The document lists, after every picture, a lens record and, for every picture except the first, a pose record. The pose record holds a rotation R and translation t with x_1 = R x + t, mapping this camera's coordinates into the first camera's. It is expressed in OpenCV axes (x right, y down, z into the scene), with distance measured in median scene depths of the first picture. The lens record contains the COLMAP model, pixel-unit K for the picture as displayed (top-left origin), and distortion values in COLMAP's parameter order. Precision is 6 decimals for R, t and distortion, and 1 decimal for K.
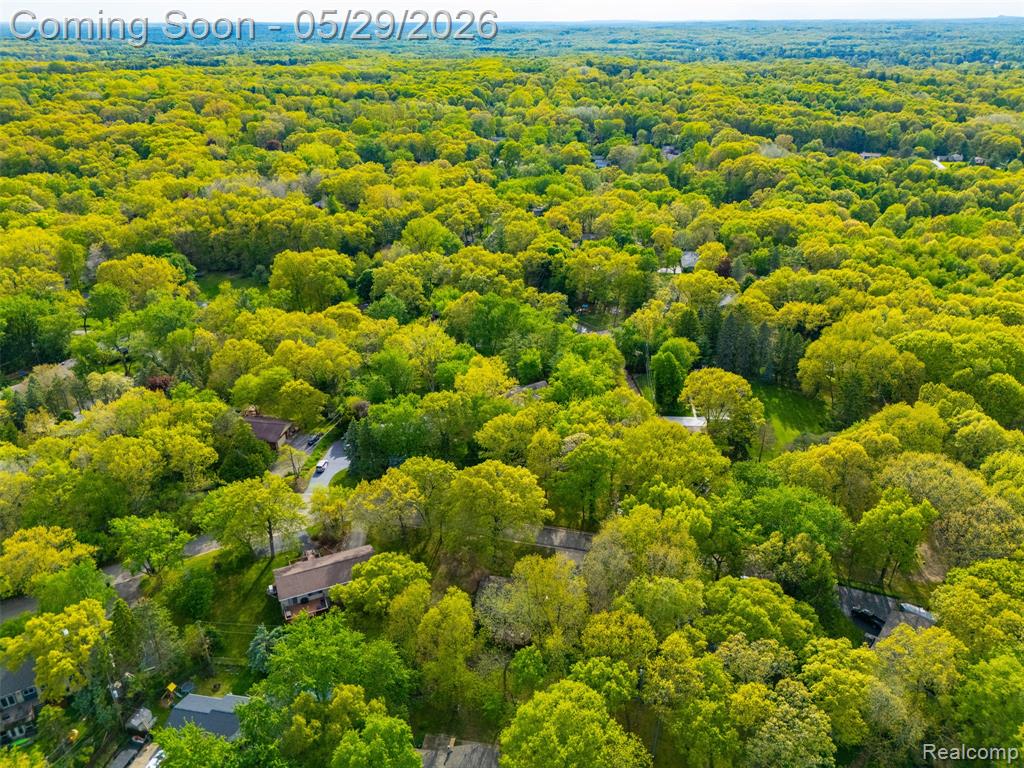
lens RADIAL K [[737.7, 0, 512.0], [0, 737.7, 384.0], [0, 0, 1]] dist [0.000009, -0.000738]
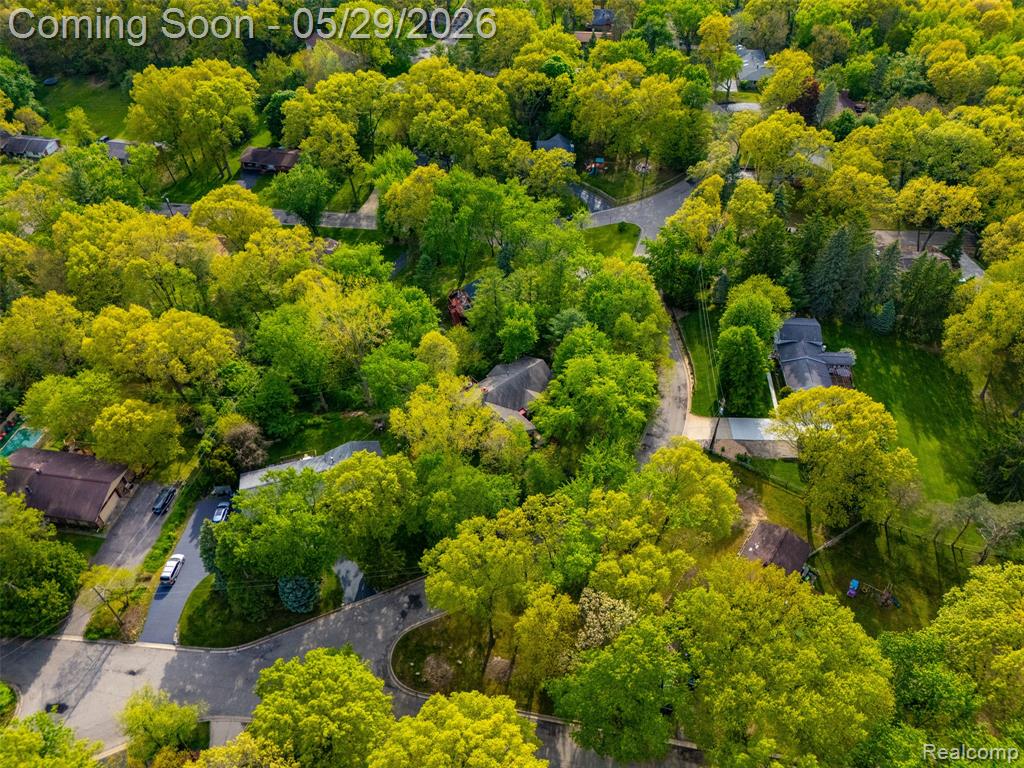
lens RADIAL K [[737.7, 0, 512.0], [0, 737.7, 384.0], [0, 0, 1]] dist [0.000009, -0.000738]
pose [[0.999872, -0.009238, 0.013083, 0.007736], [0.004293, 0.941571, 0.336788, -0.142643], [-0.015430, -0.336689, 0.941490, 0.294839]]
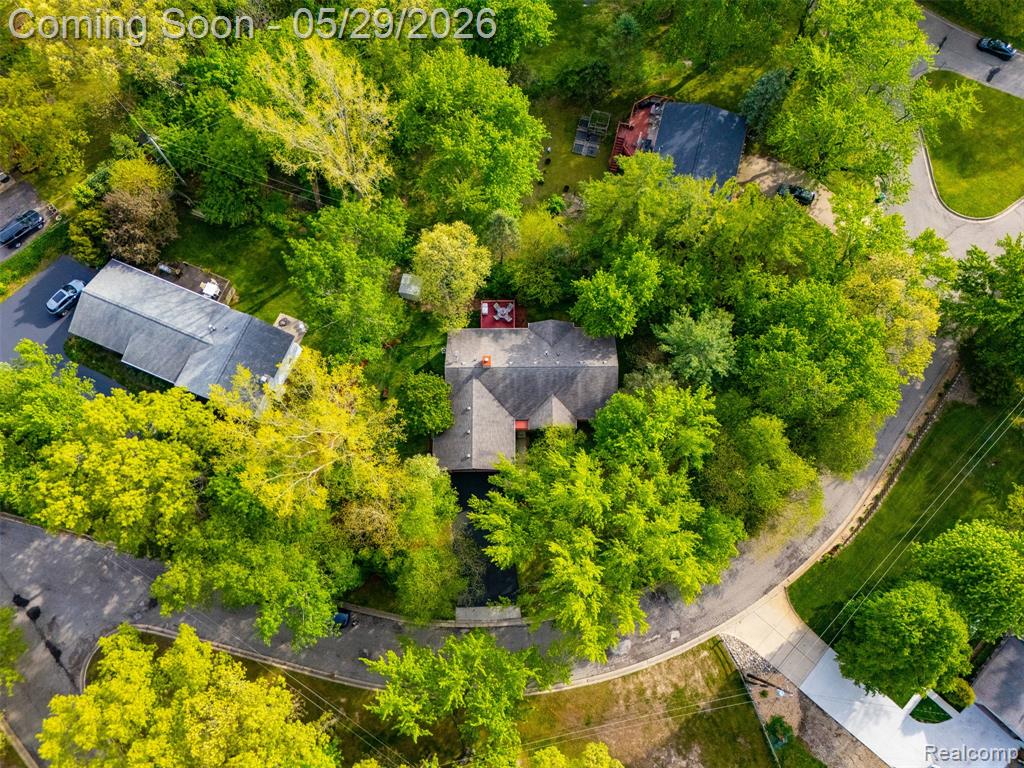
lens RADIAL K [[737.7, 0, 512.0], [0, 737.7, 384.0], [0, 0, 1]] dist [0.000009, -0.000738]
pose [[0.778002, 0.607597, -0.159807, 0.049269], [-0.255472, 0.538341, 0.803071, -0.190611], [0.573974, -0.583965, 0.574055, 0.562791]]
